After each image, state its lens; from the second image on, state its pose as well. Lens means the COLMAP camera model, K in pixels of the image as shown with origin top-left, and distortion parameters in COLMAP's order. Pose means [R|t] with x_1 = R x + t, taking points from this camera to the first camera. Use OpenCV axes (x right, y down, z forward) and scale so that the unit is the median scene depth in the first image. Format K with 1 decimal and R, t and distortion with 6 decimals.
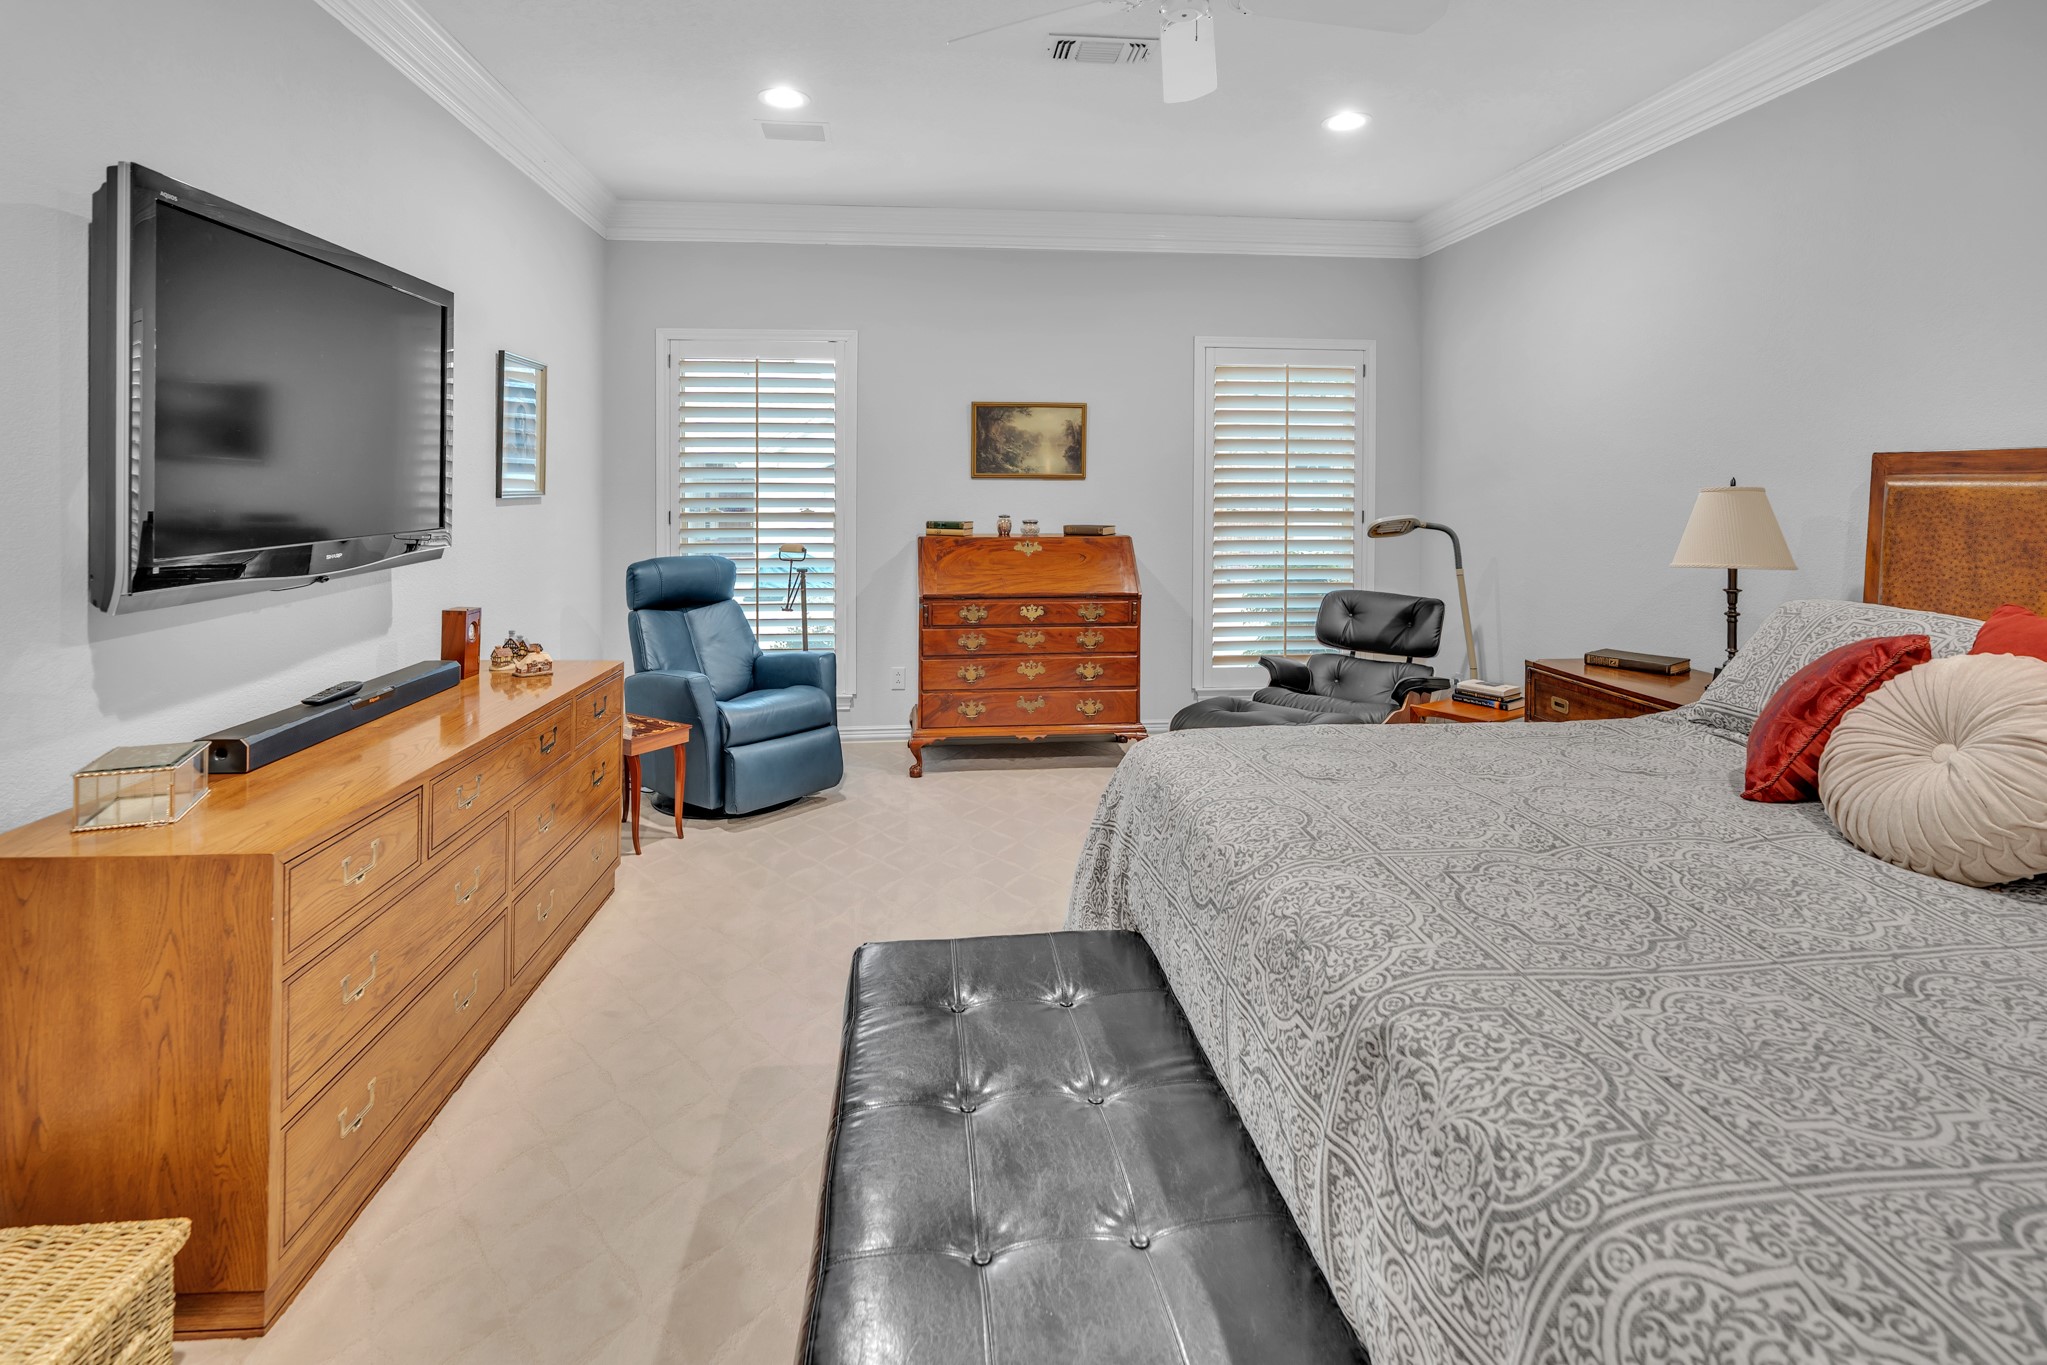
lens RADIAL K [[1022.6, 0, 1029.0], [0, 1022.6, 569.1], [0, 0, 1]] dist [0.003300, 0.000587]
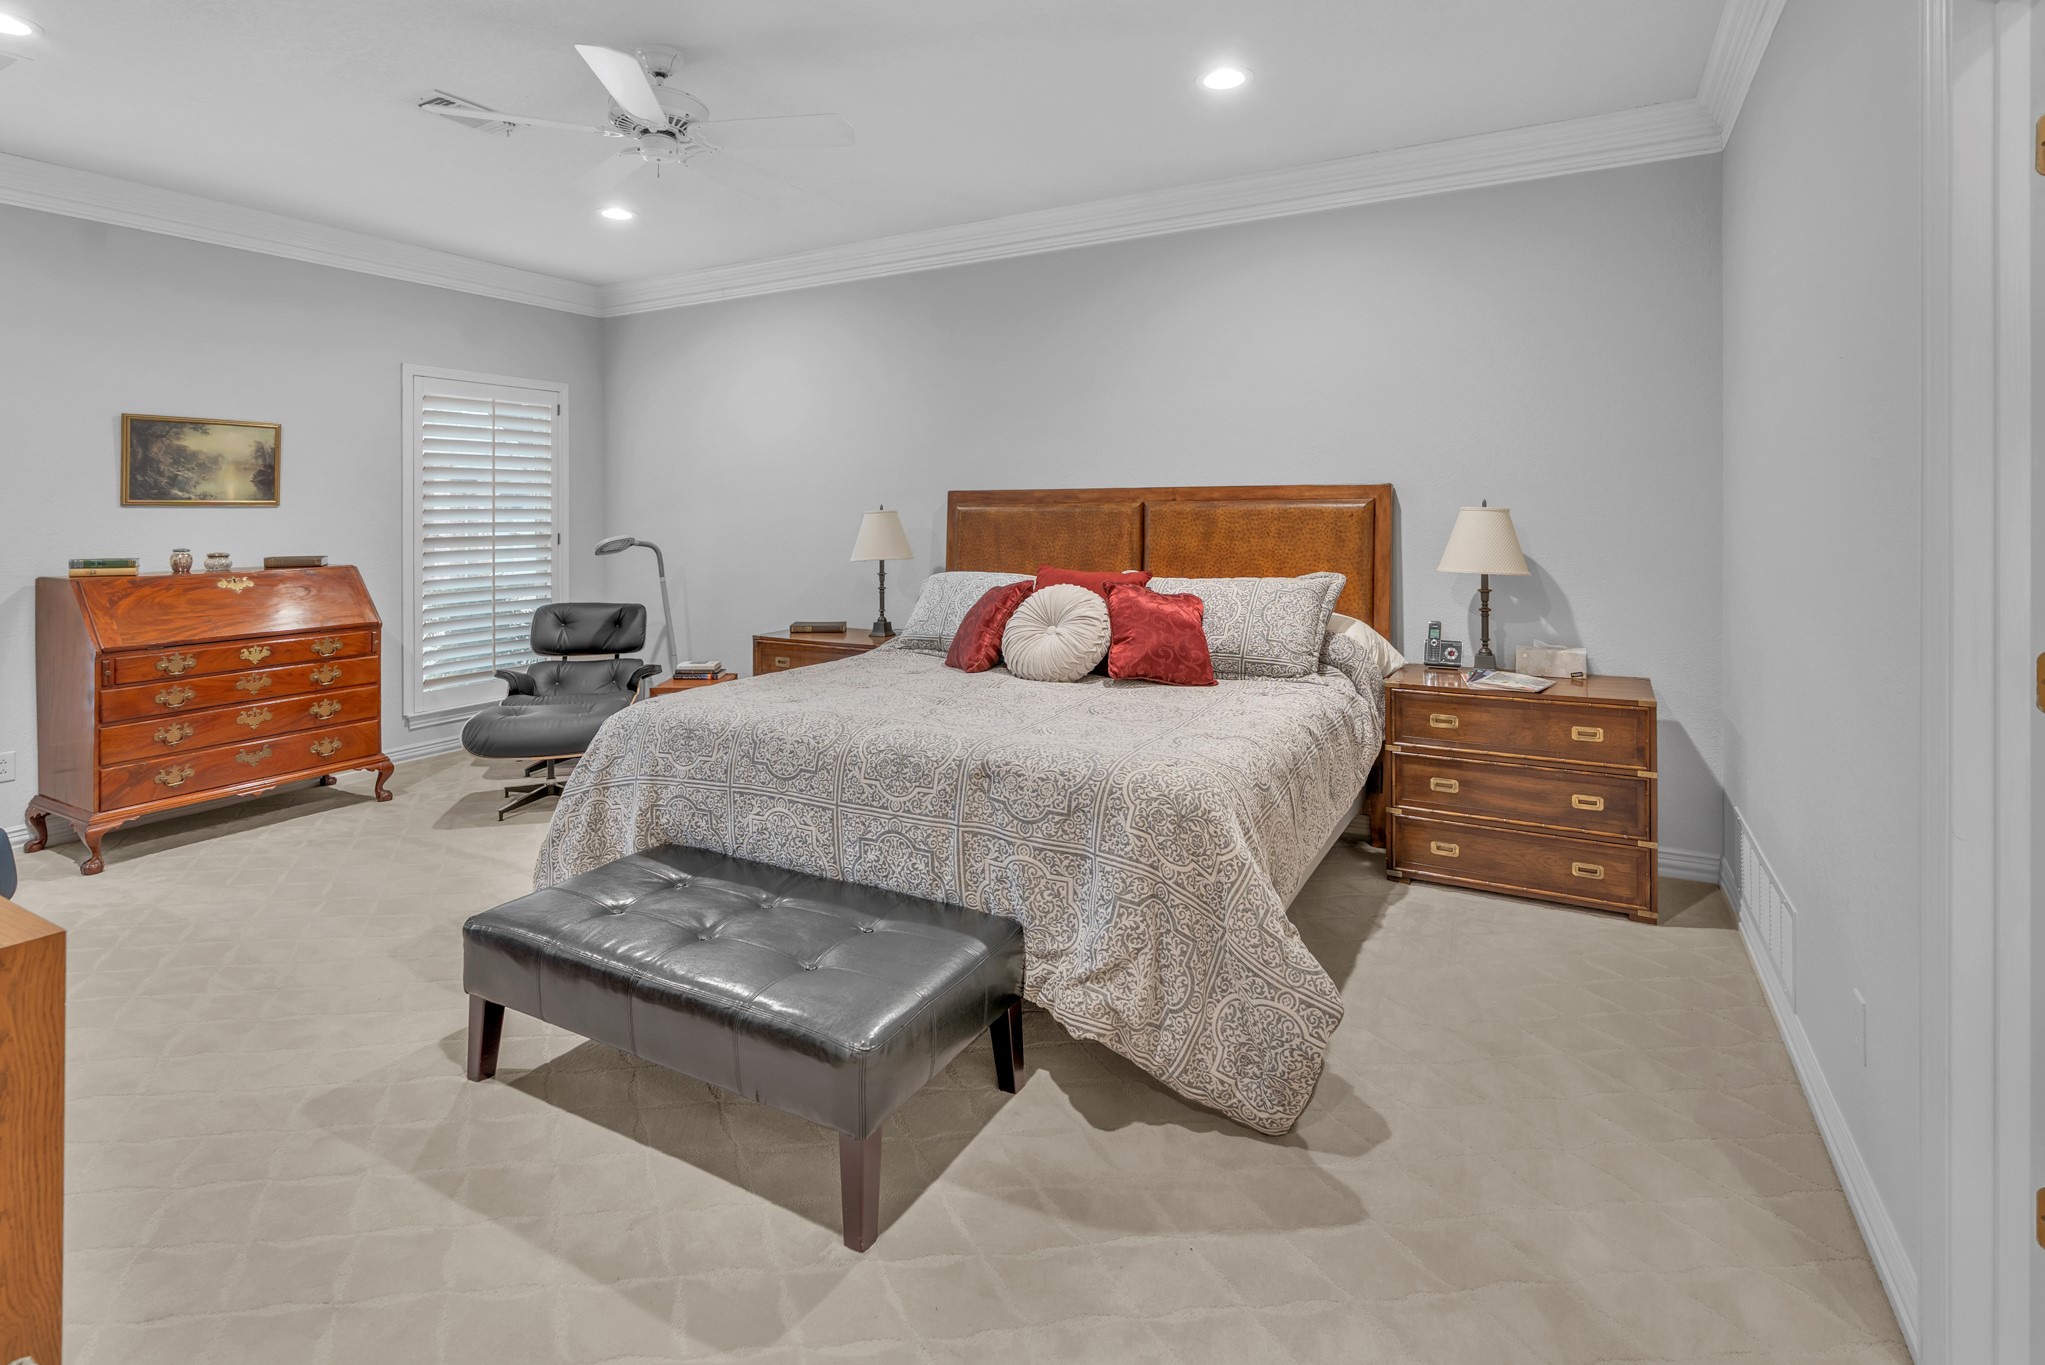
lens RADIAL K [[979.0, 0, 1022.5], [0, 979.0, 682.5], [0, 0, 1]] dist [-0.001606, -0.000458]
pose [[0.574580, -0.147864, 0.804981, -0.303109], [0.072394, 0.988872, 0.129969, 0.003343], [-0.815240, -0.016402, 0.578890, -0.064788]]
